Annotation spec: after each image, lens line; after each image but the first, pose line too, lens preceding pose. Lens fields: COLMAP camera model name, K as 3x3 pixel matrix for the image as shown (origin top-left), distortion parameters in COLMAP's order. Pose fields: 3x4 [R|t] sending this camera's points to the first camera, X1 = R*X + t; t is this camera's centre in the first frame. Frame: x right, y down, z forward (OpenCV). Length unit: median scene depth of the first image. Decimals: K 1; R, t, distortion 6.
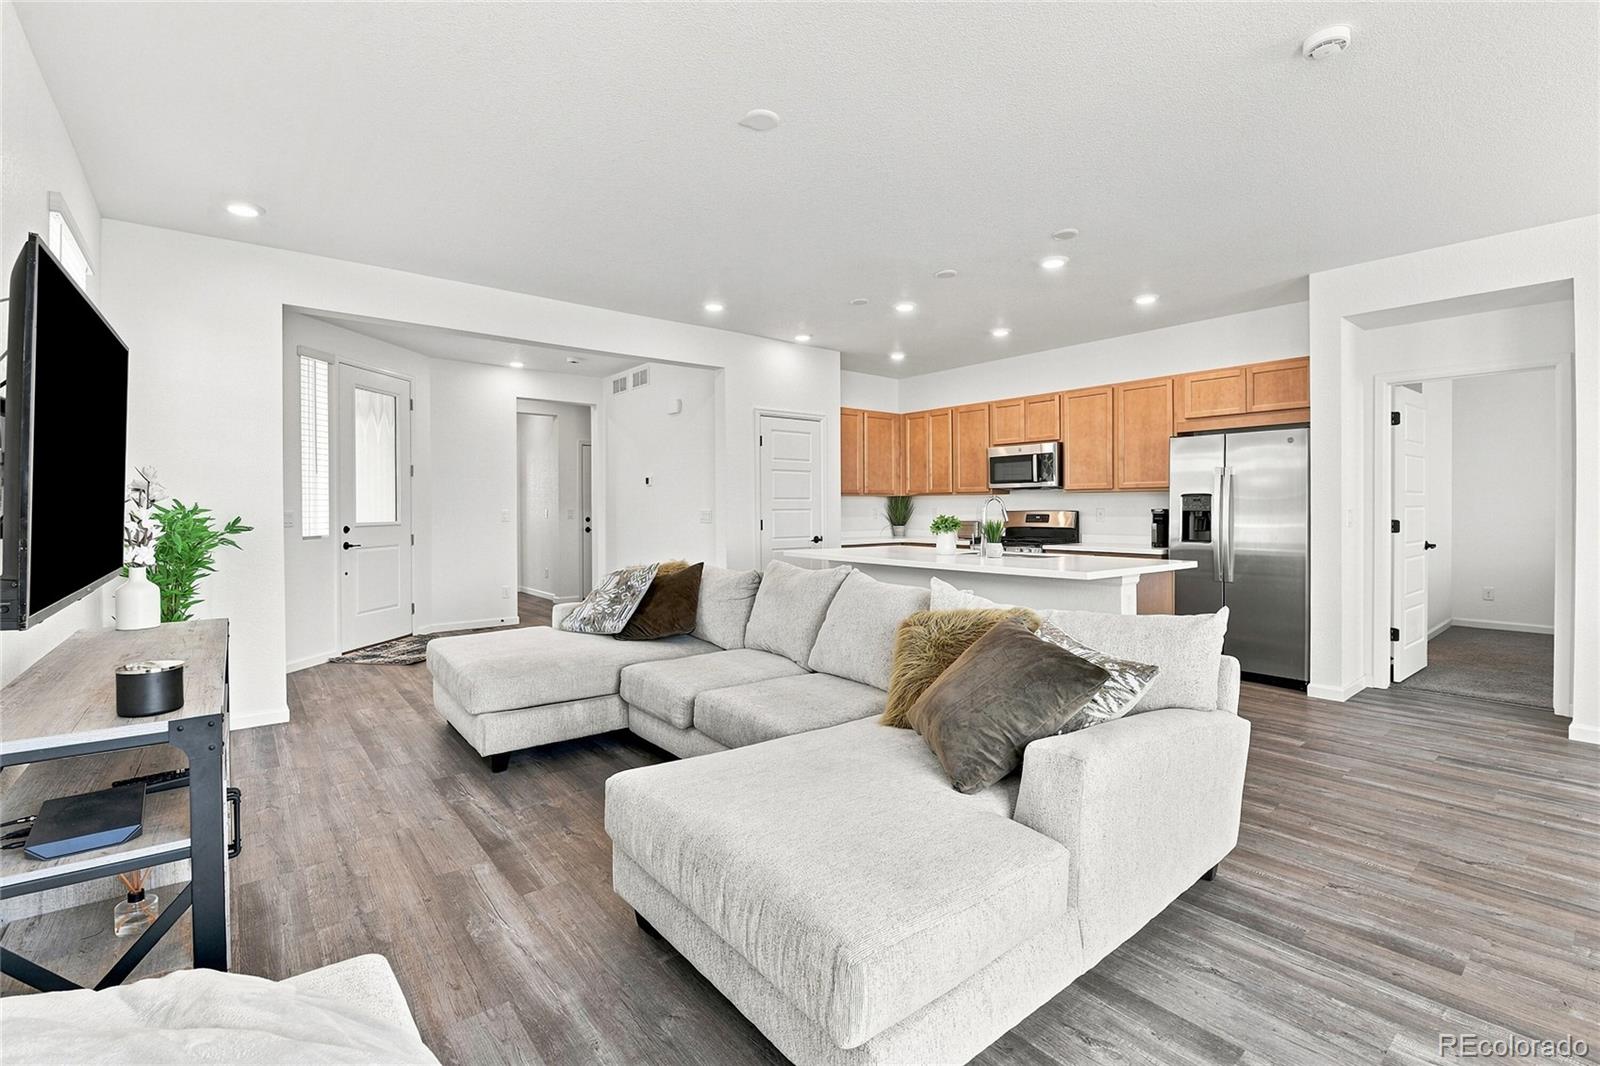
lens RADIAL K [[716.7, 0, 793.7], [0, 716.7, 505.0], [0, 0, 1]] dist [-0.027706, 0.000160]
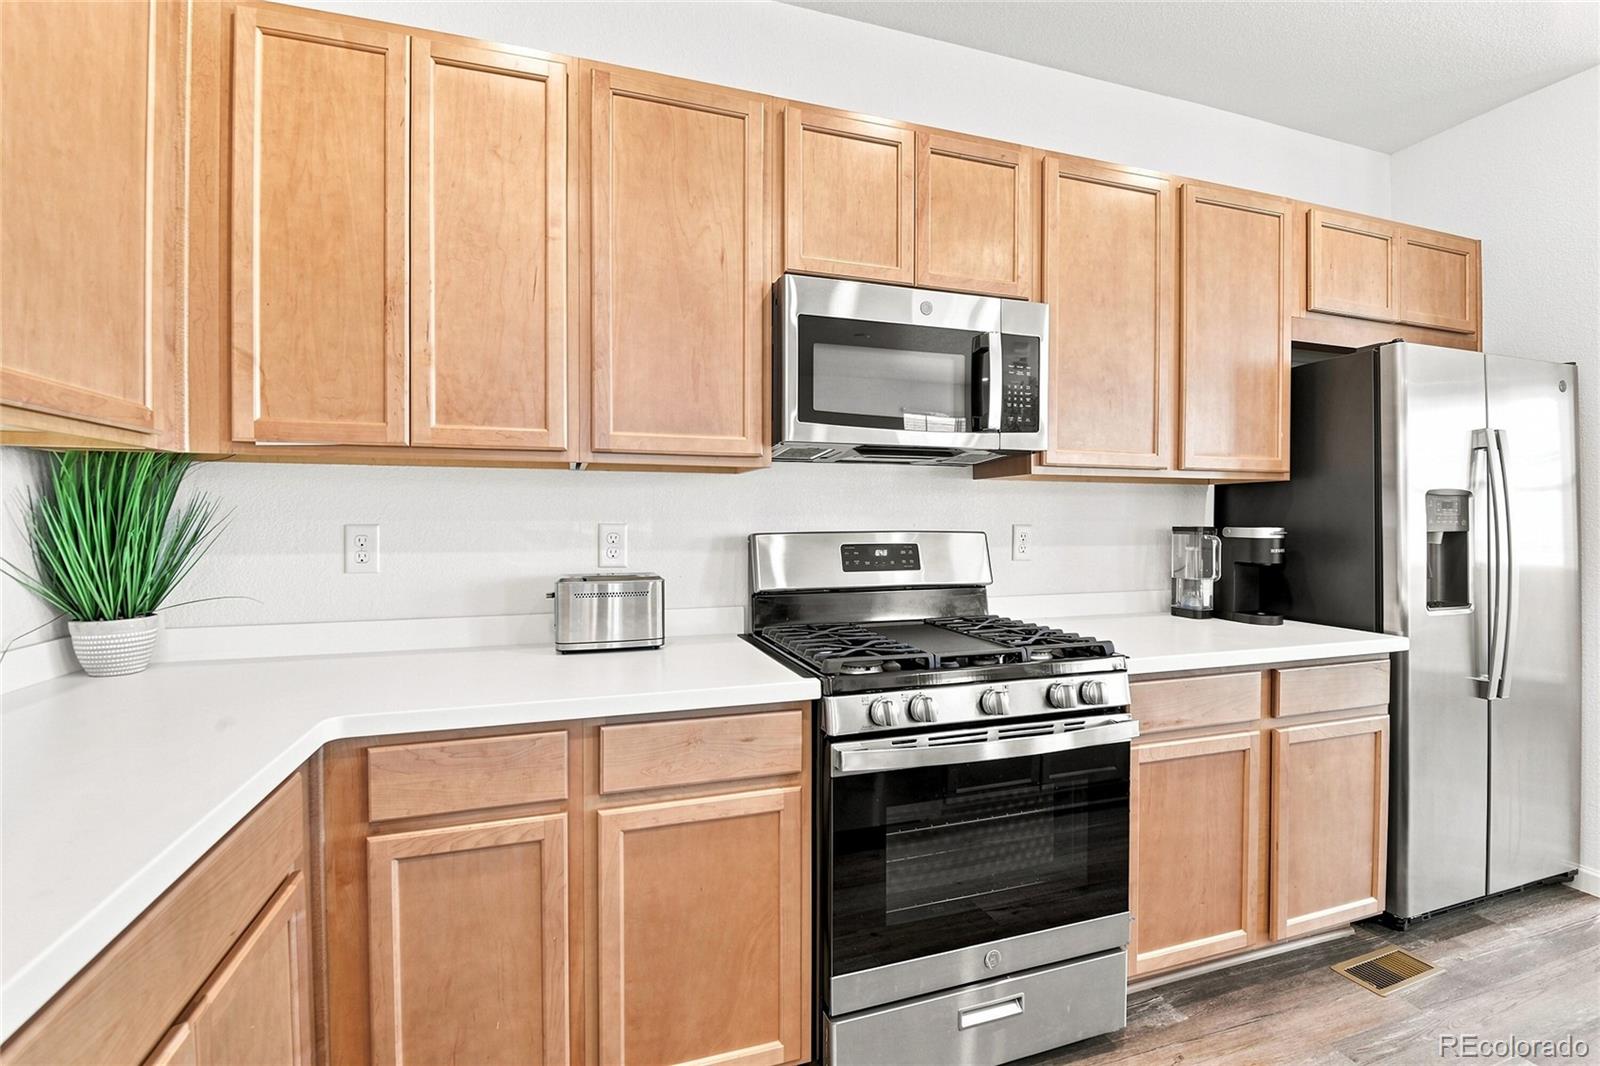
lens RADIAL K [[710.4, 0, 794.4], [0, 710.4, 514.8], [0, 0, 1]] dist [-0.001341, -0.000716]
pose [[0.346180, 0.008343, 0.938131, 0.051161], [-0.007074, 0.999955, -0.006283, 0.003298], [-0.938141, -0.004461, 0.346223, 1.009797]]
